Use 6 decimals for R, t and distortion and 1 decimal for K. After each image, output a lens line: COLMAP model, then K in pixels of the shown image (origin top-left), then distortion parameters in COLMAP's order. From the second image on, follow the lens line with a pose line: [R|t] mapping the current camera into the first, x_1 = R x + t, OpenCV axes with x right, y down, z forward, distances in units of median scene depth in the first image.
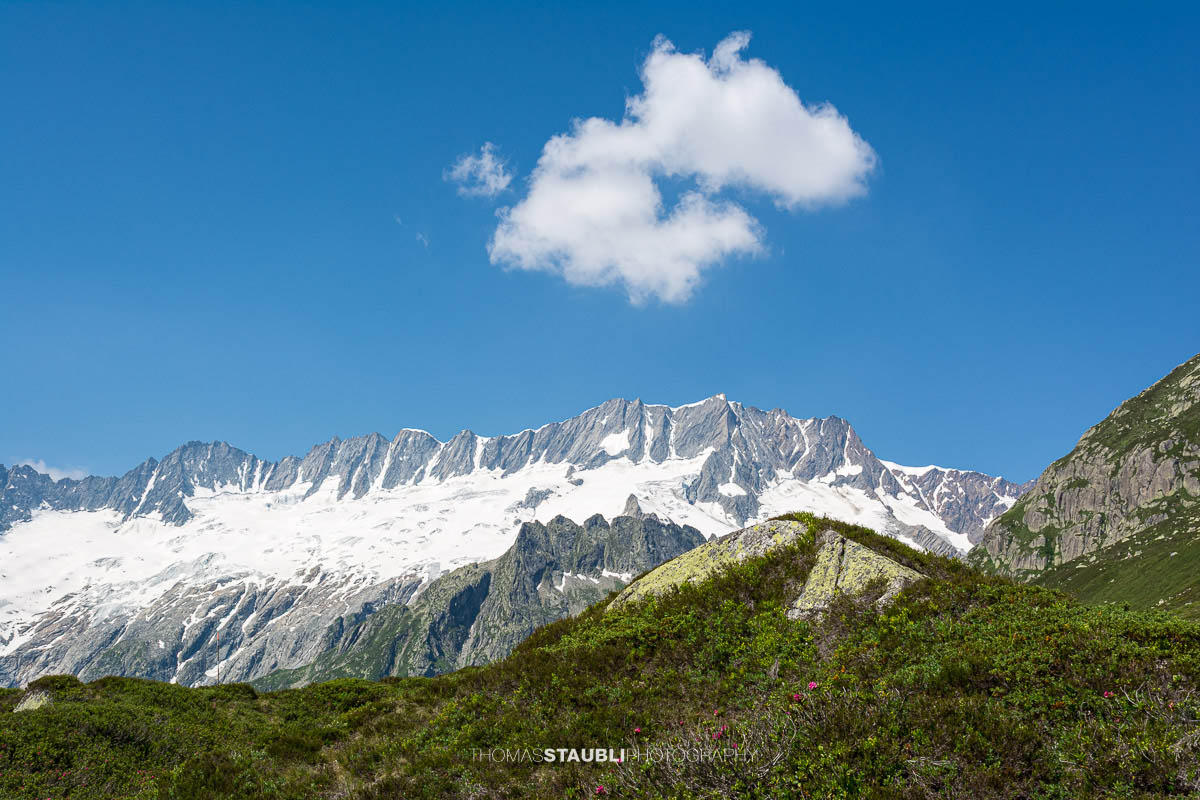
lens RADIAL K [[1157.8, 0, 618.4], [0, 1157.8, 447.8], [0, 0, 1]] dist [0.017971, 0.000000]
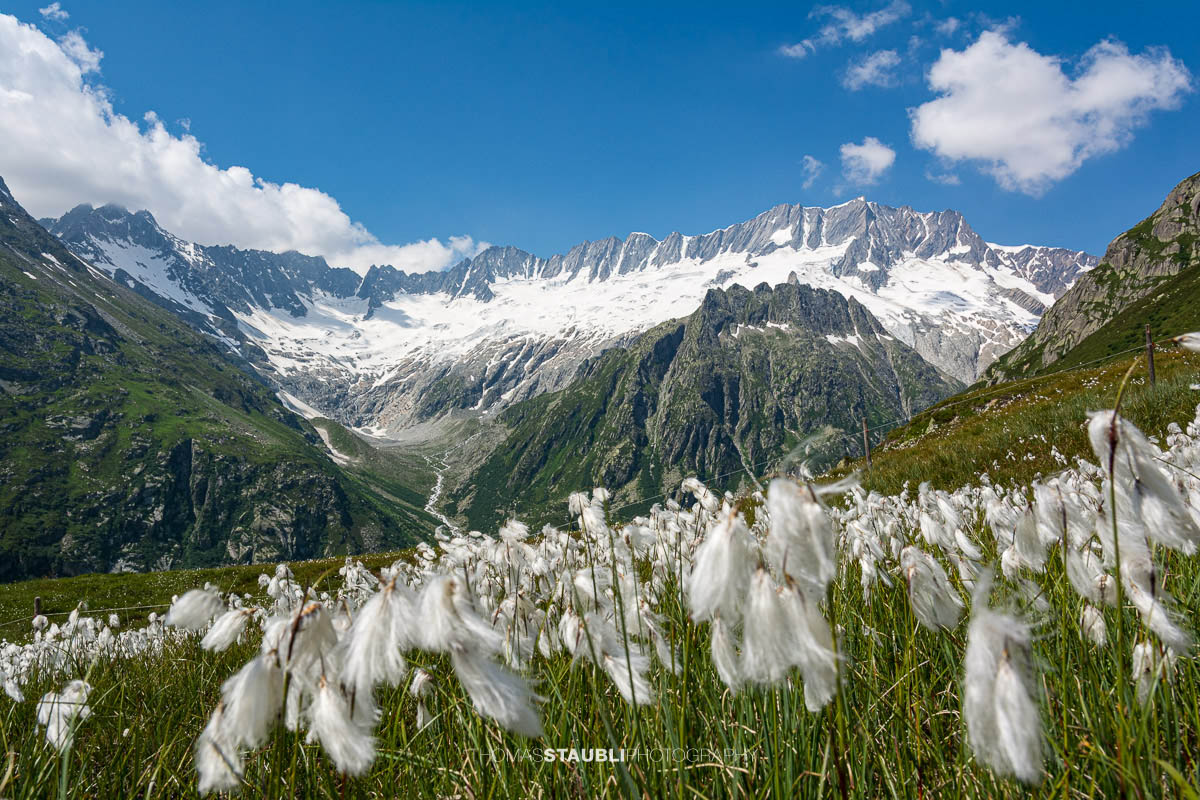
lens RADIAL K [[877.9, 0, 598.8], [0, 877.9, 400.5], [0, 0, 1]] dist [0.045196, -0.010565]
pose [[0.981419, -0.001435, -0.191873, -0.015263], [0.039841, 0.979703, 0.196456, -0.027195], [0.187697, -0.200450, 0.961556, -0.100398]]
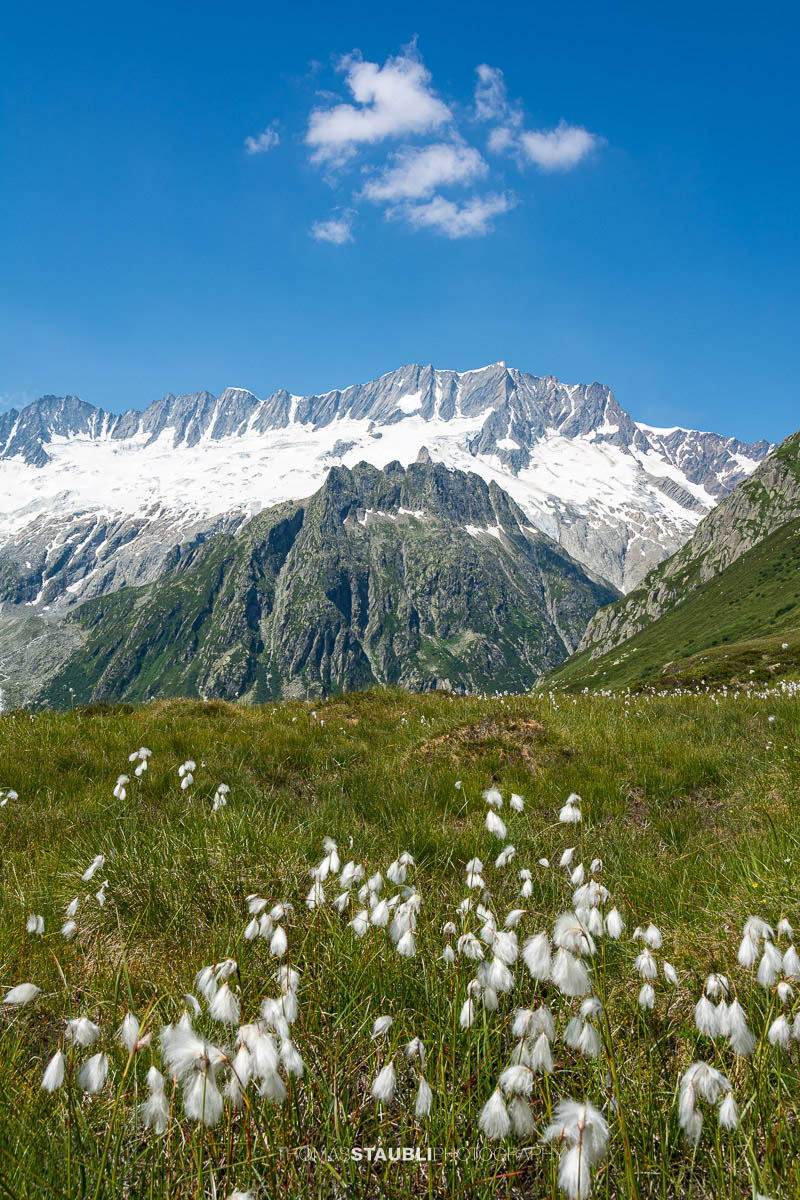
lens RADIAL K [[1010.1, 0, 424.7], [0, 1010.1, 591.7], [0, 0, 1]] dist [0.014307, 0.001444]
pose [[0.999835, 0.014412, 0.011030, 0.003979], [-0.016248, 0.981606, 0.190226, -0.011148], [-0.008086, -0.190374, 0.981678, -0.039564]]
